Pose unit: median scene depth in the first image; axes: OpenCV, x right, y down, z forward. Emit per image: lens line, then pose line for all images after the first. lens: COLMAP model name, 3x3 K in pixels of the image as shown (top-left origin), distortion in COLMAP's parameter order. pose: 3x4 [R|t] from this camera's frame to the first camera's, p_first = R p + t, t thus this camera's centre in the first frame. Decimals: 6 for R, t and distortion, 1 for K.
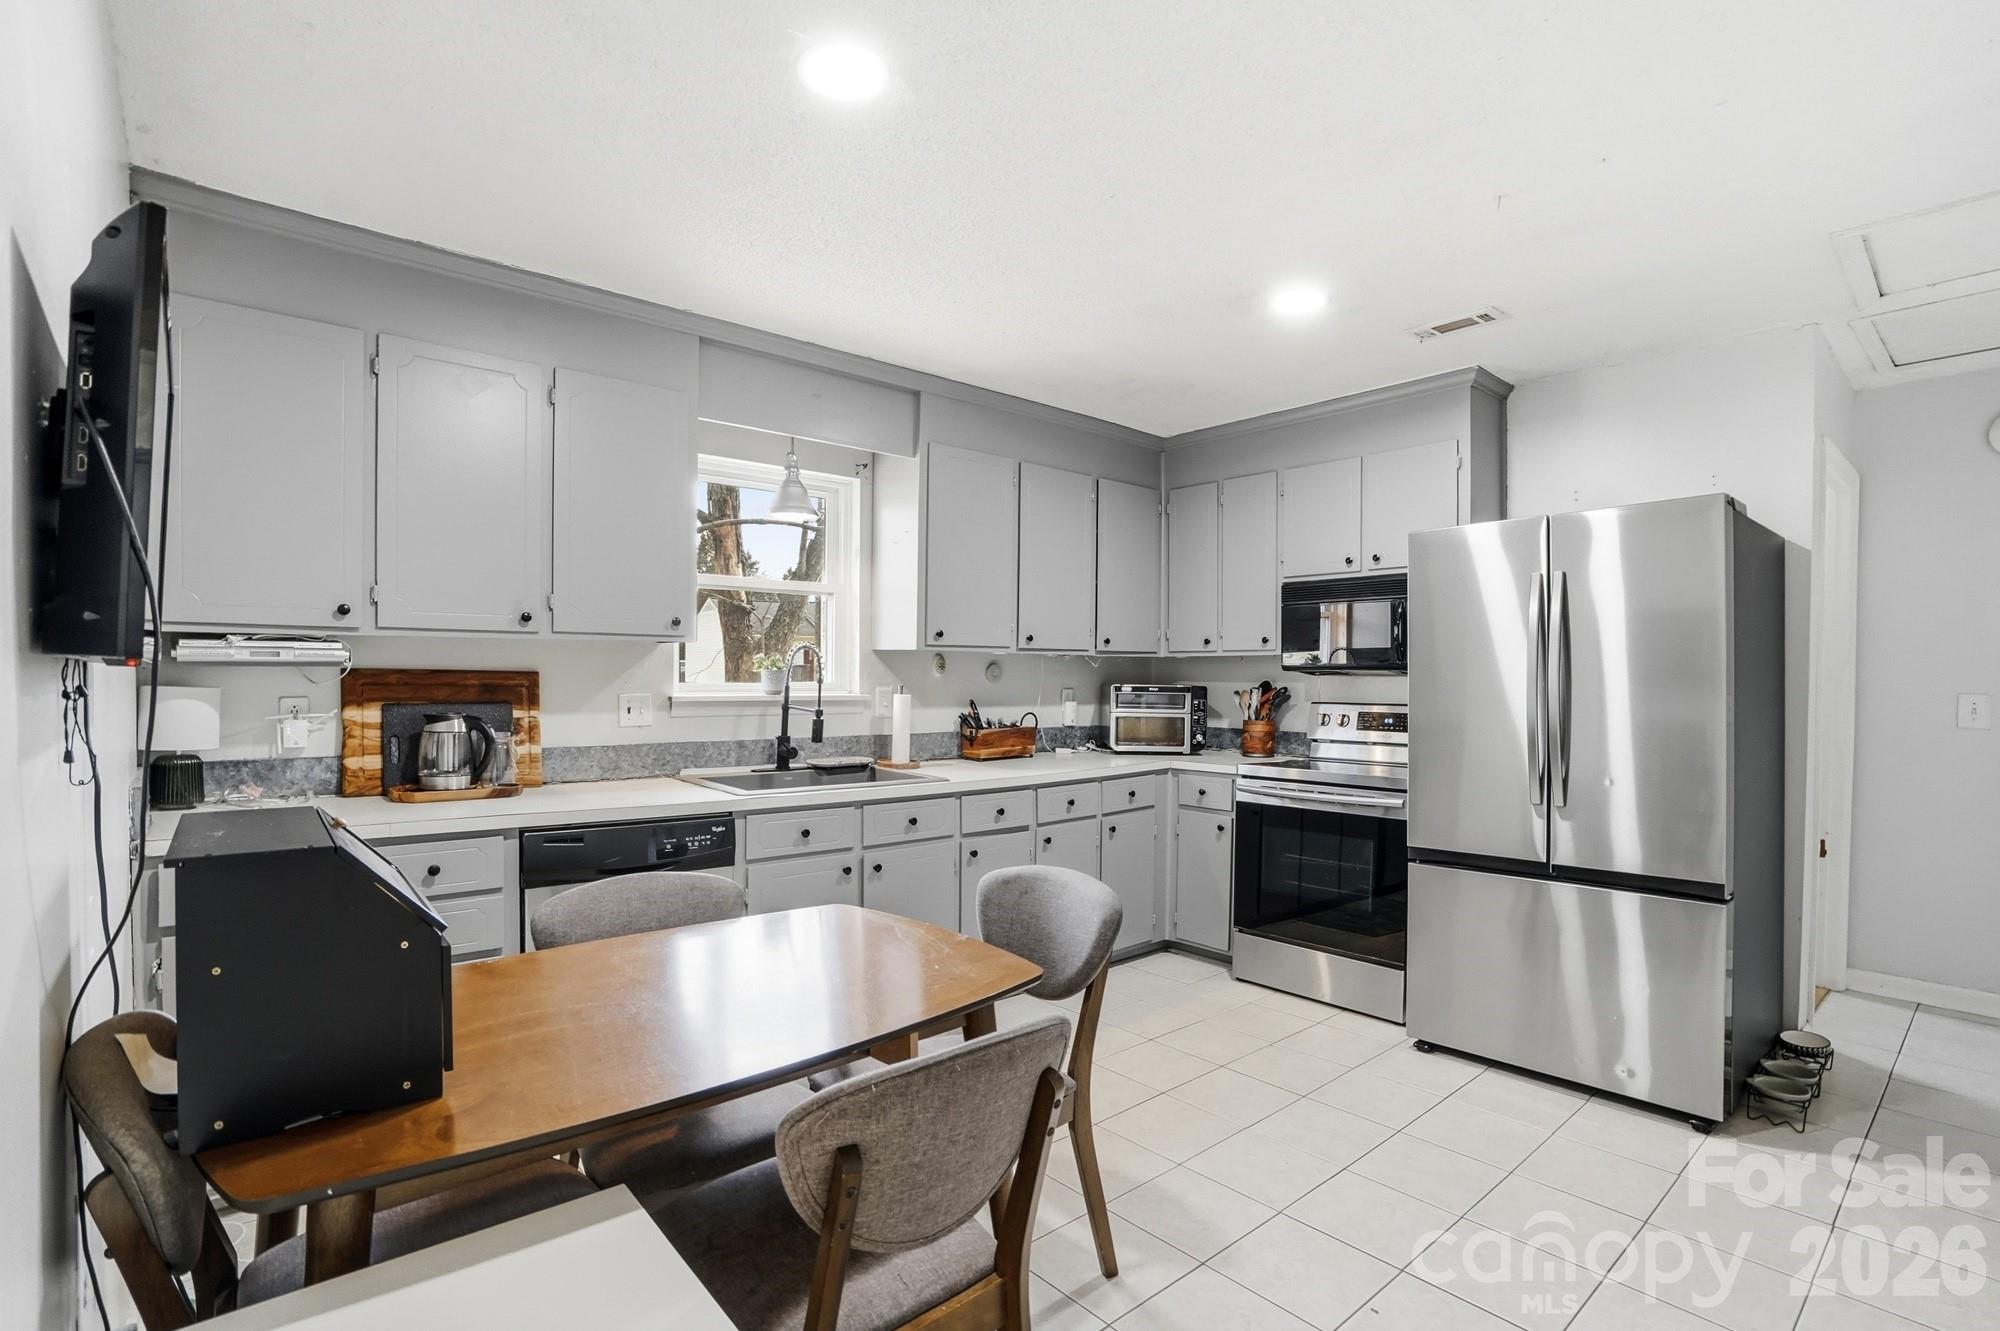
lens RADIAL K [[933.0, 0, 994.8], [0, 933.0, 672.9], [0, 0, 1]] dist [-0.068249, 0.032814]
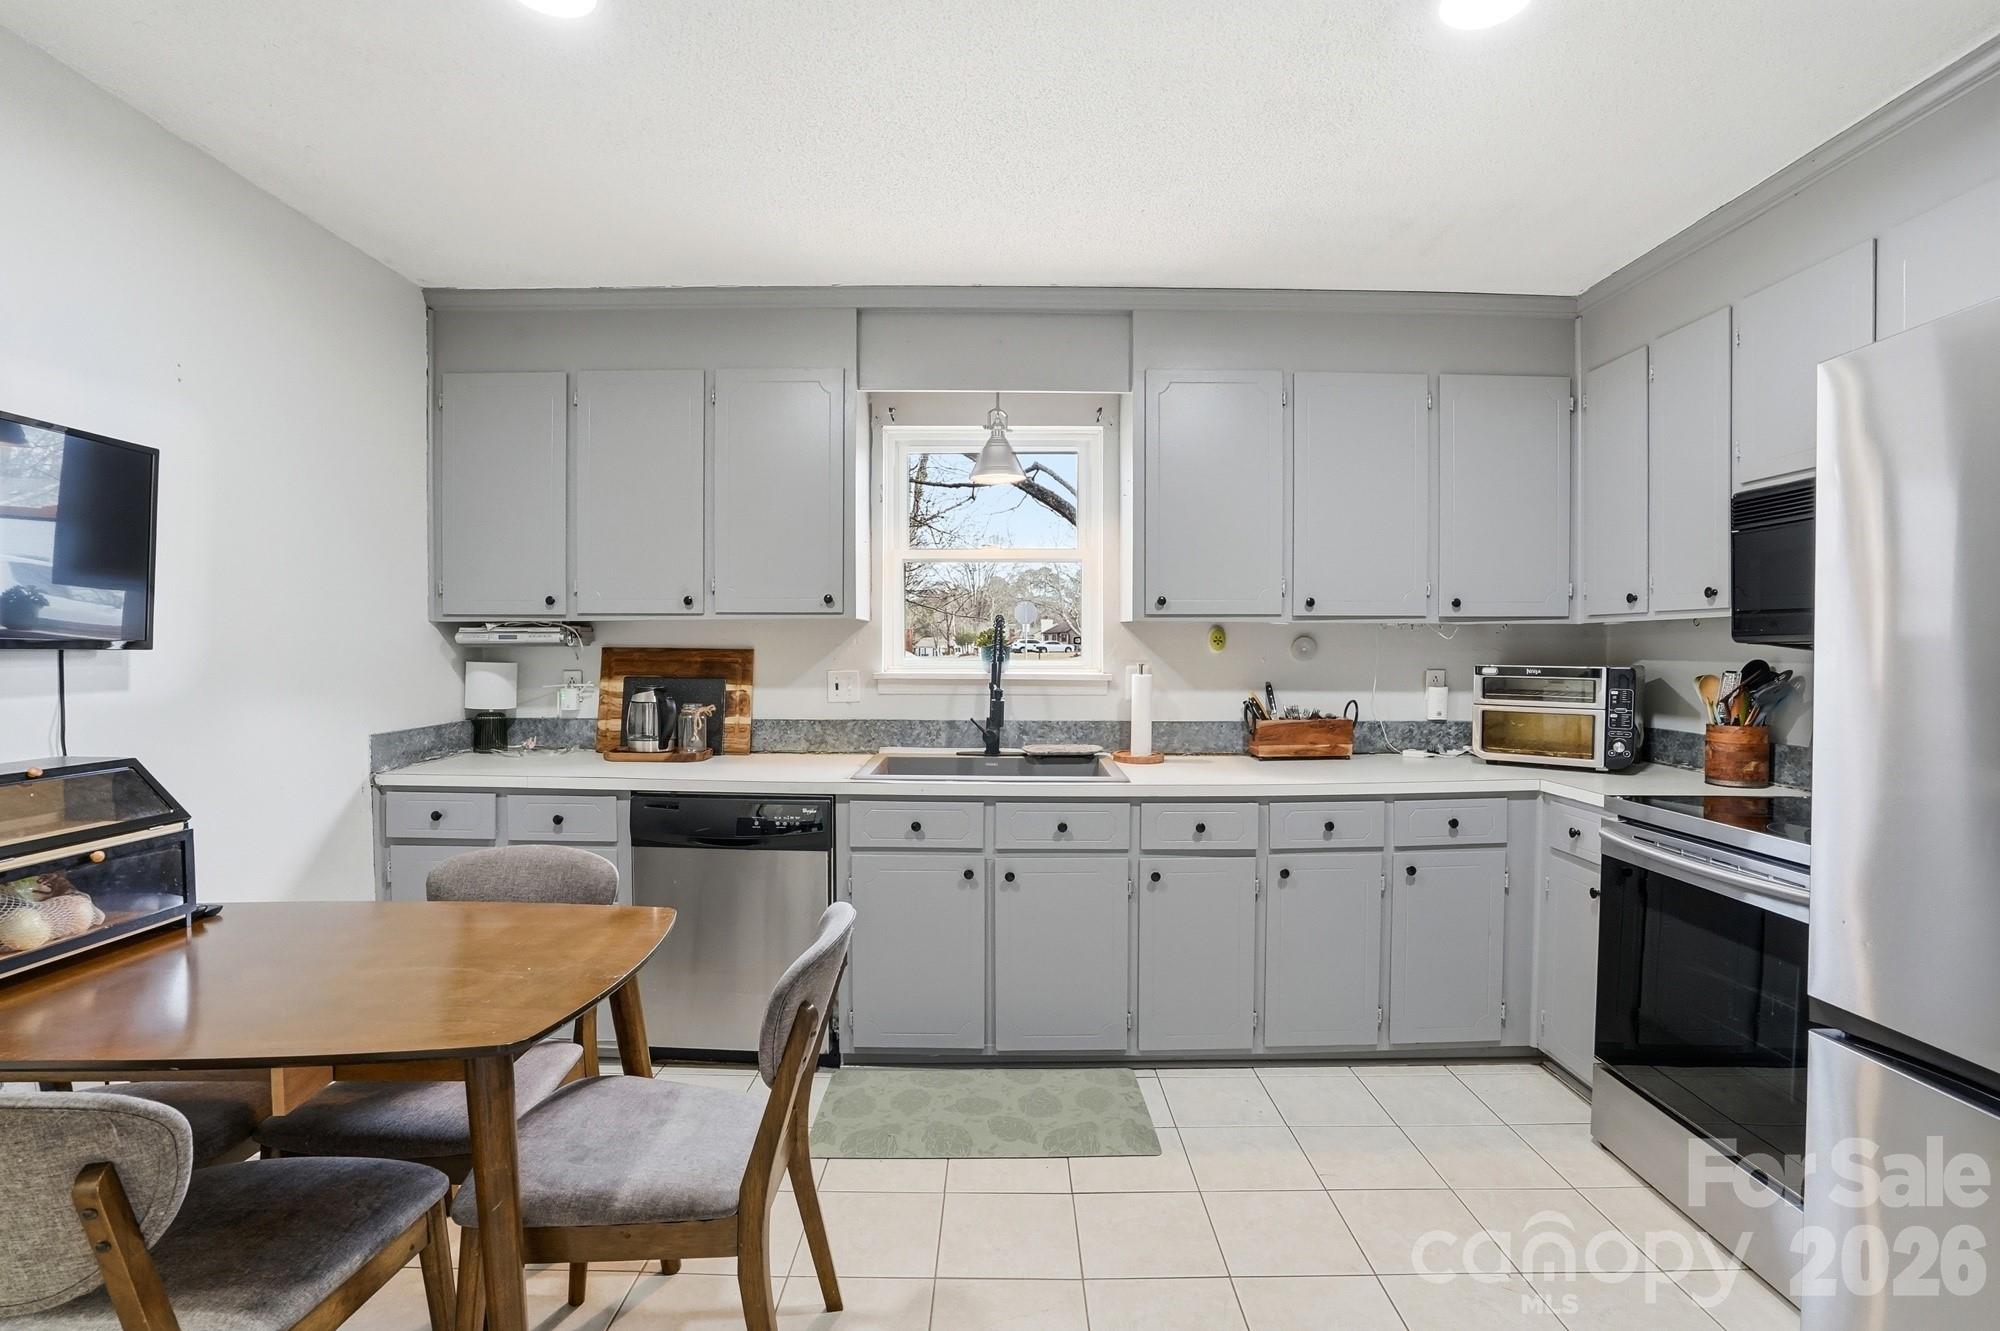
lens RADIAL K [[921.0, 0, 999.4], [0, 921.0, 659.3], [0, 0, 1]] dist [-0.070531, 0.028082]
pose [[0.759686, 0.004609, -0.650274, 0.399572], [0.004340, 0.999917, 0.012157, -0.001560], [0.650276, -0.012058, 0.759602, 0.334649]]
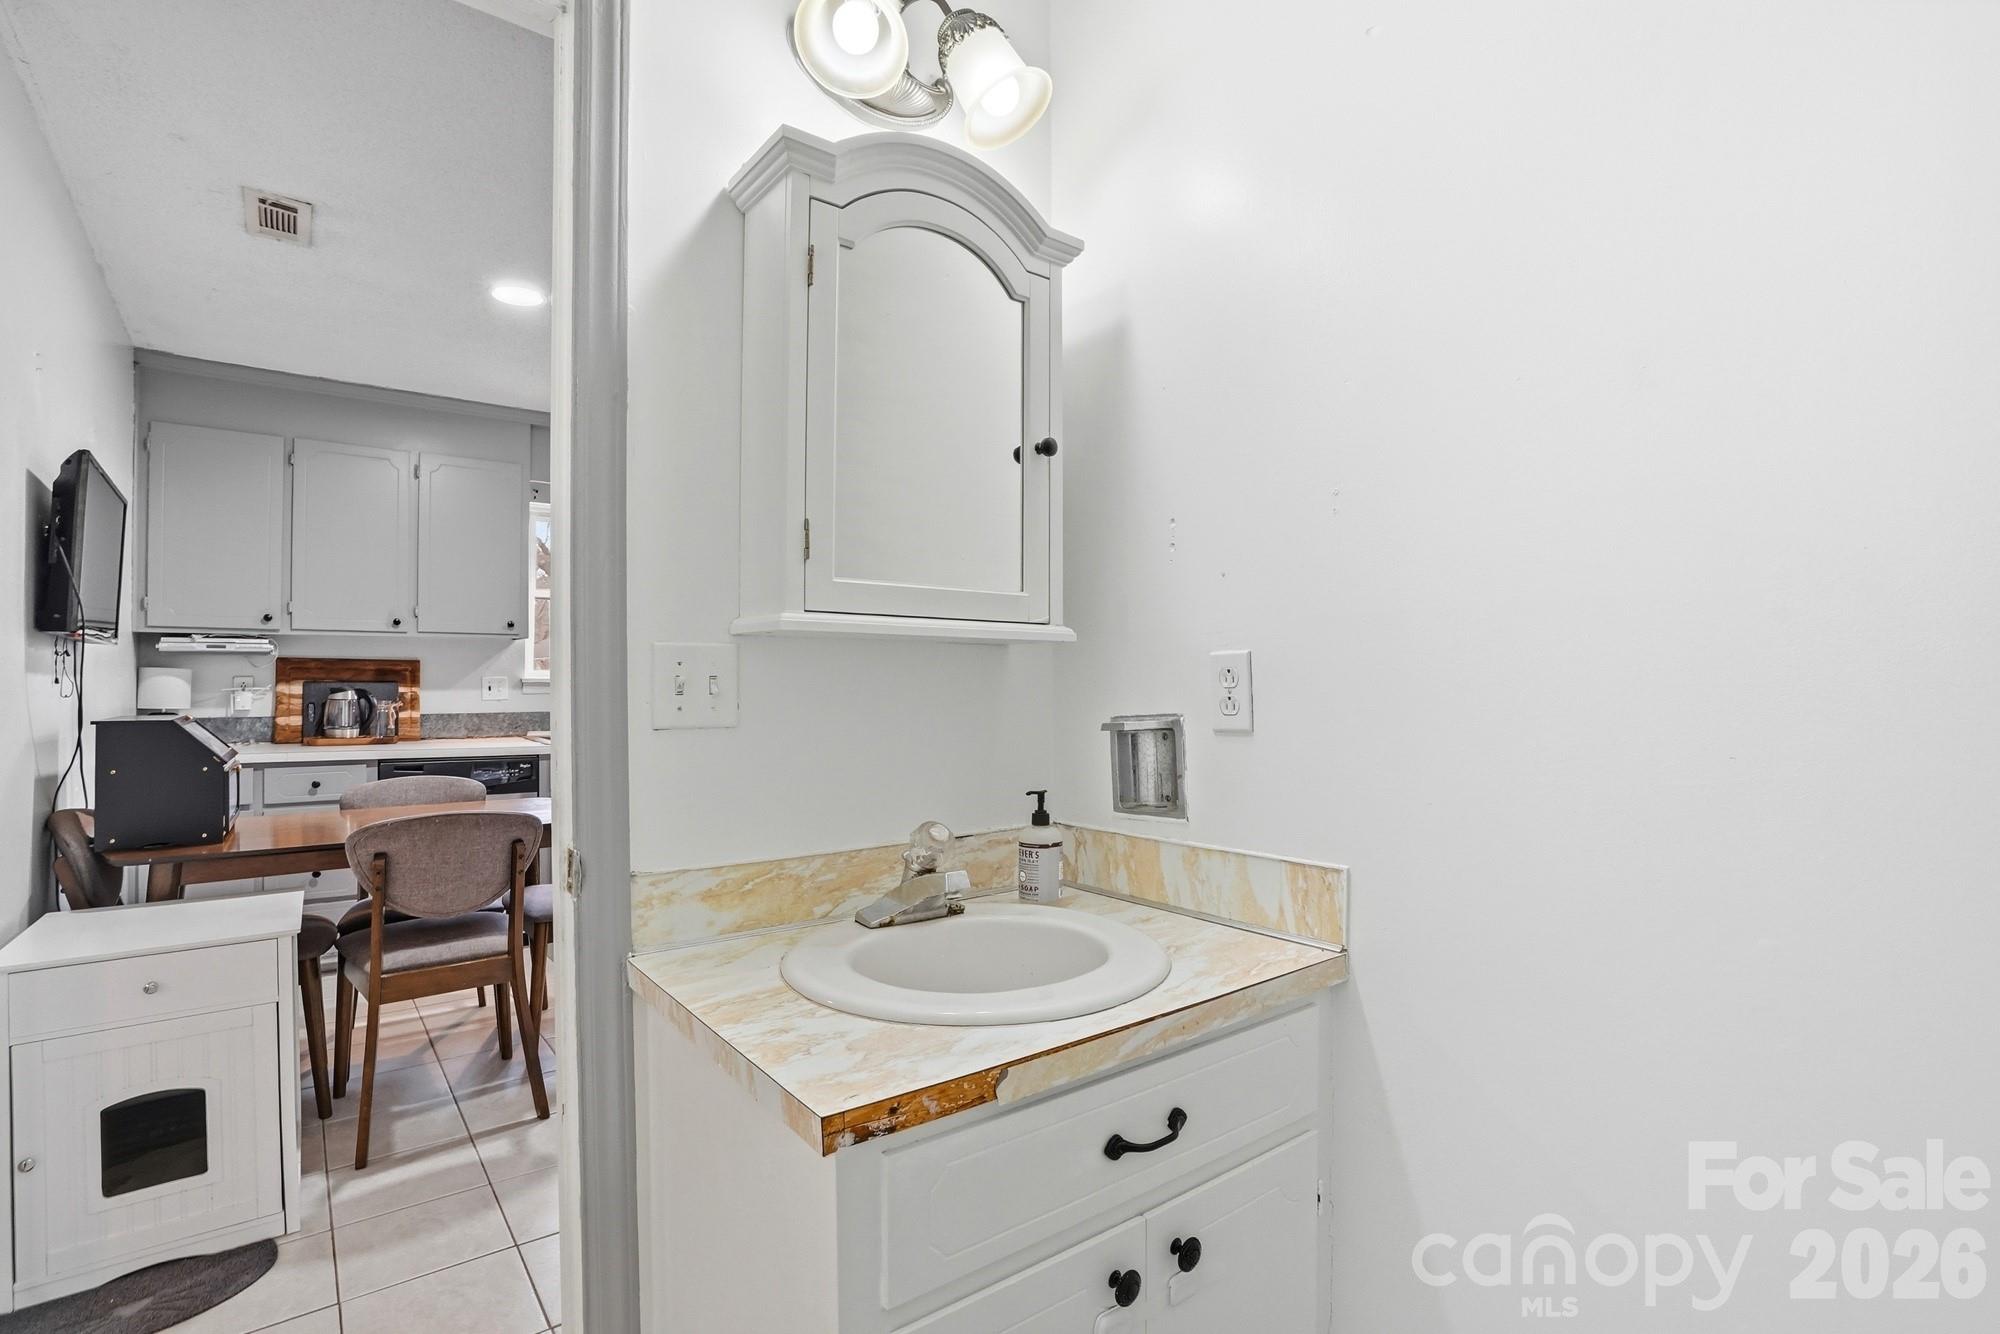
lens RADIAL K [[938.0, 0, 1015.8], [0, 938.0, 657.2], [0, 0, 1]] dist [-0.080808, 0.033901]
pose [[0.999210, -0.010359, -0.038362, 0.443478], [0.009435, 0.999663, -0.024193, 0.033589], [0.038600, 0.023812, 0.998971, -0.346581]]
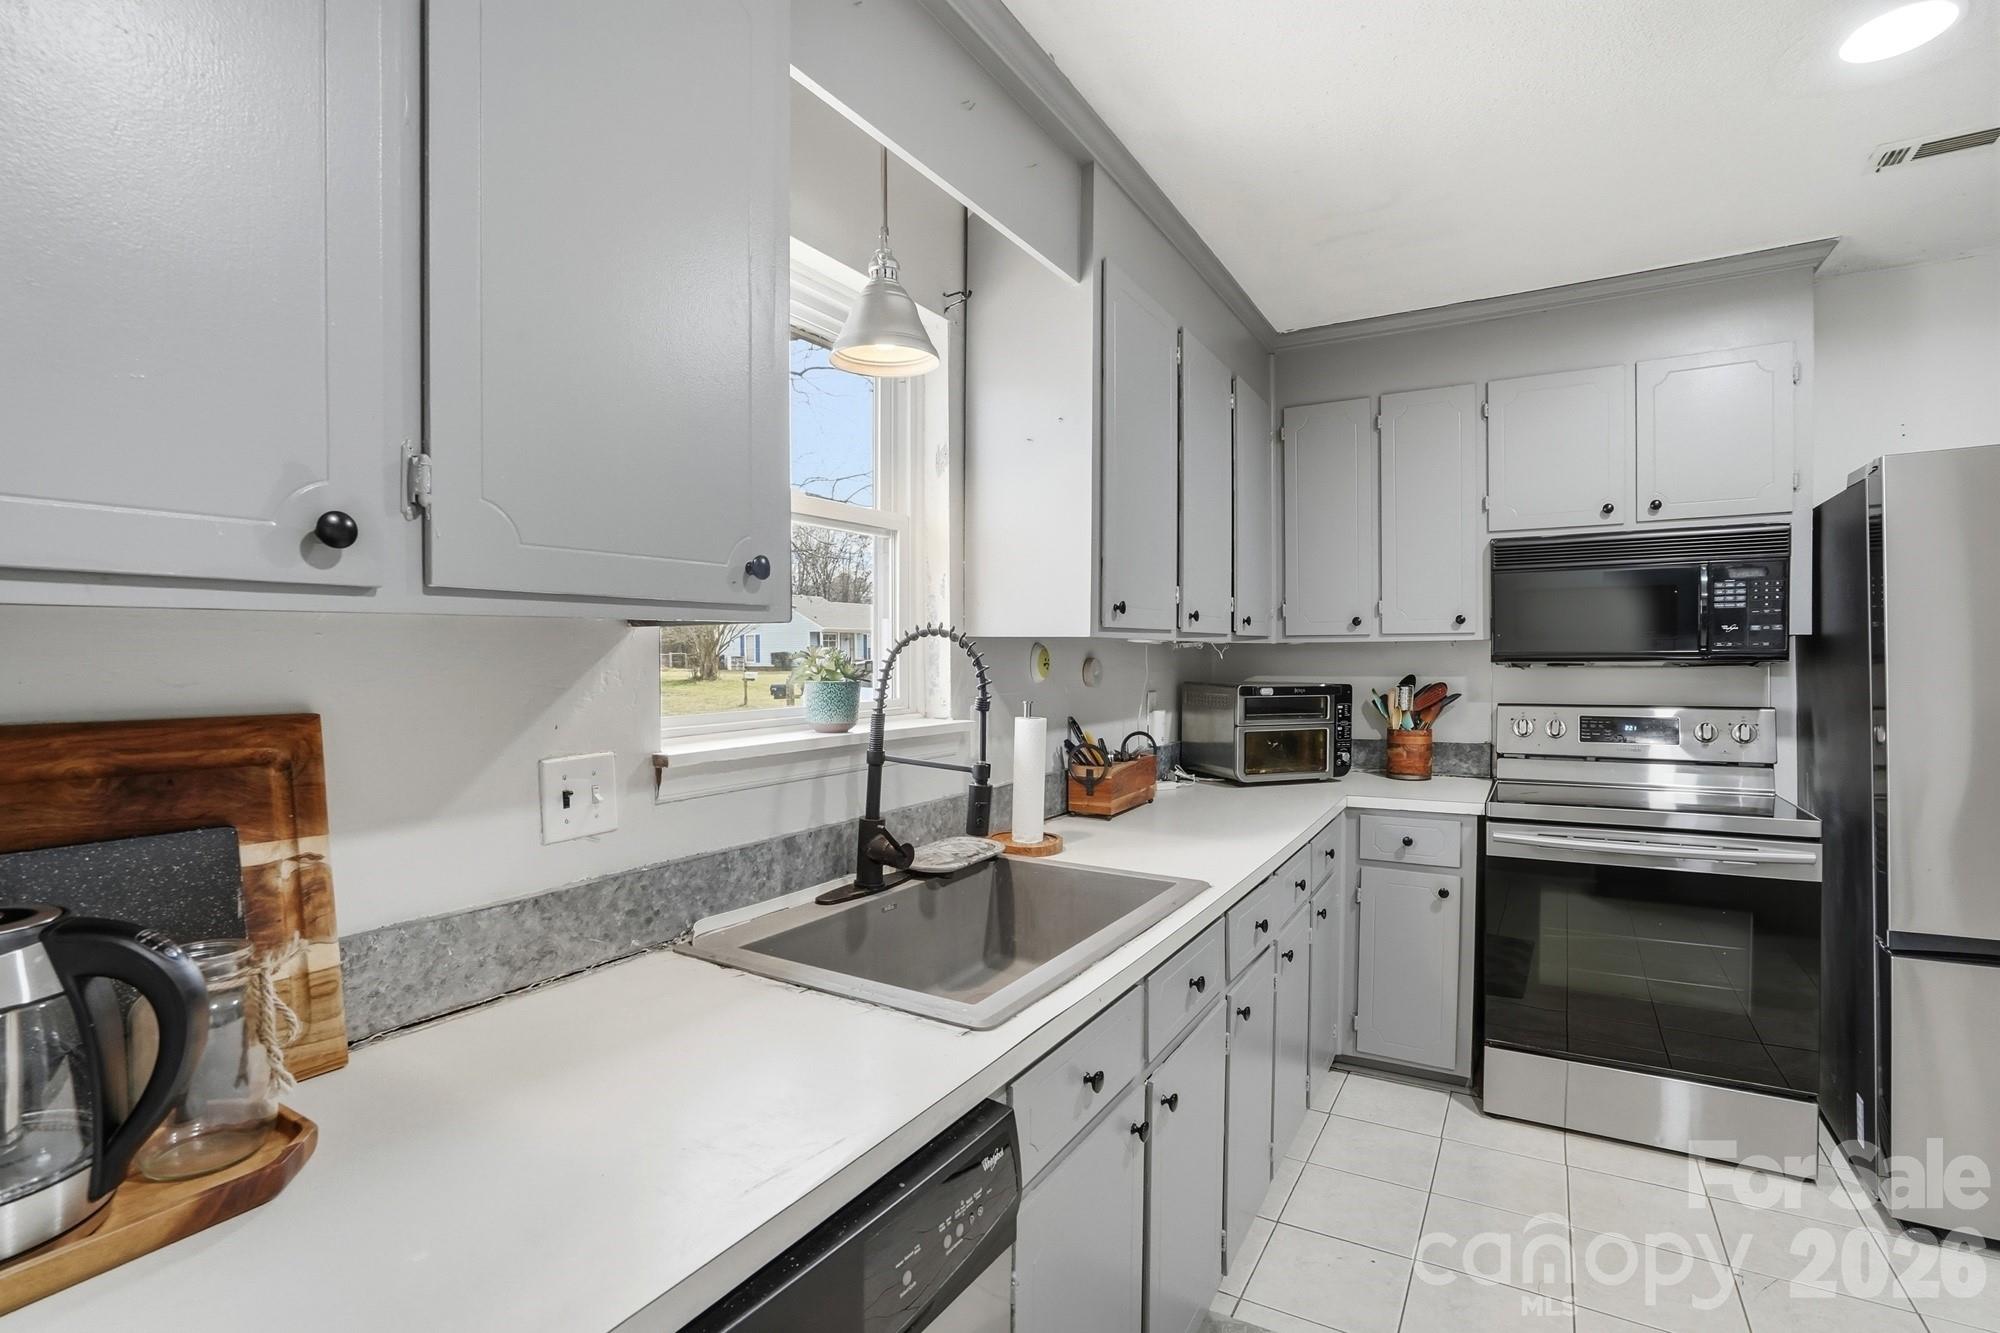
lens RADIAL K [[921.0, 0, 999.4], [0, 921.0, 660.3], [0, 0, 1]] dist [-0.070531, 0.028082]
pose [[0.948454, -0.014239, 0.316594, -0.336531], [0.011566, 0.999880, 0.010323, -0.019283], [-0.316702, -0.006129, 0.948505, 0.569773]]
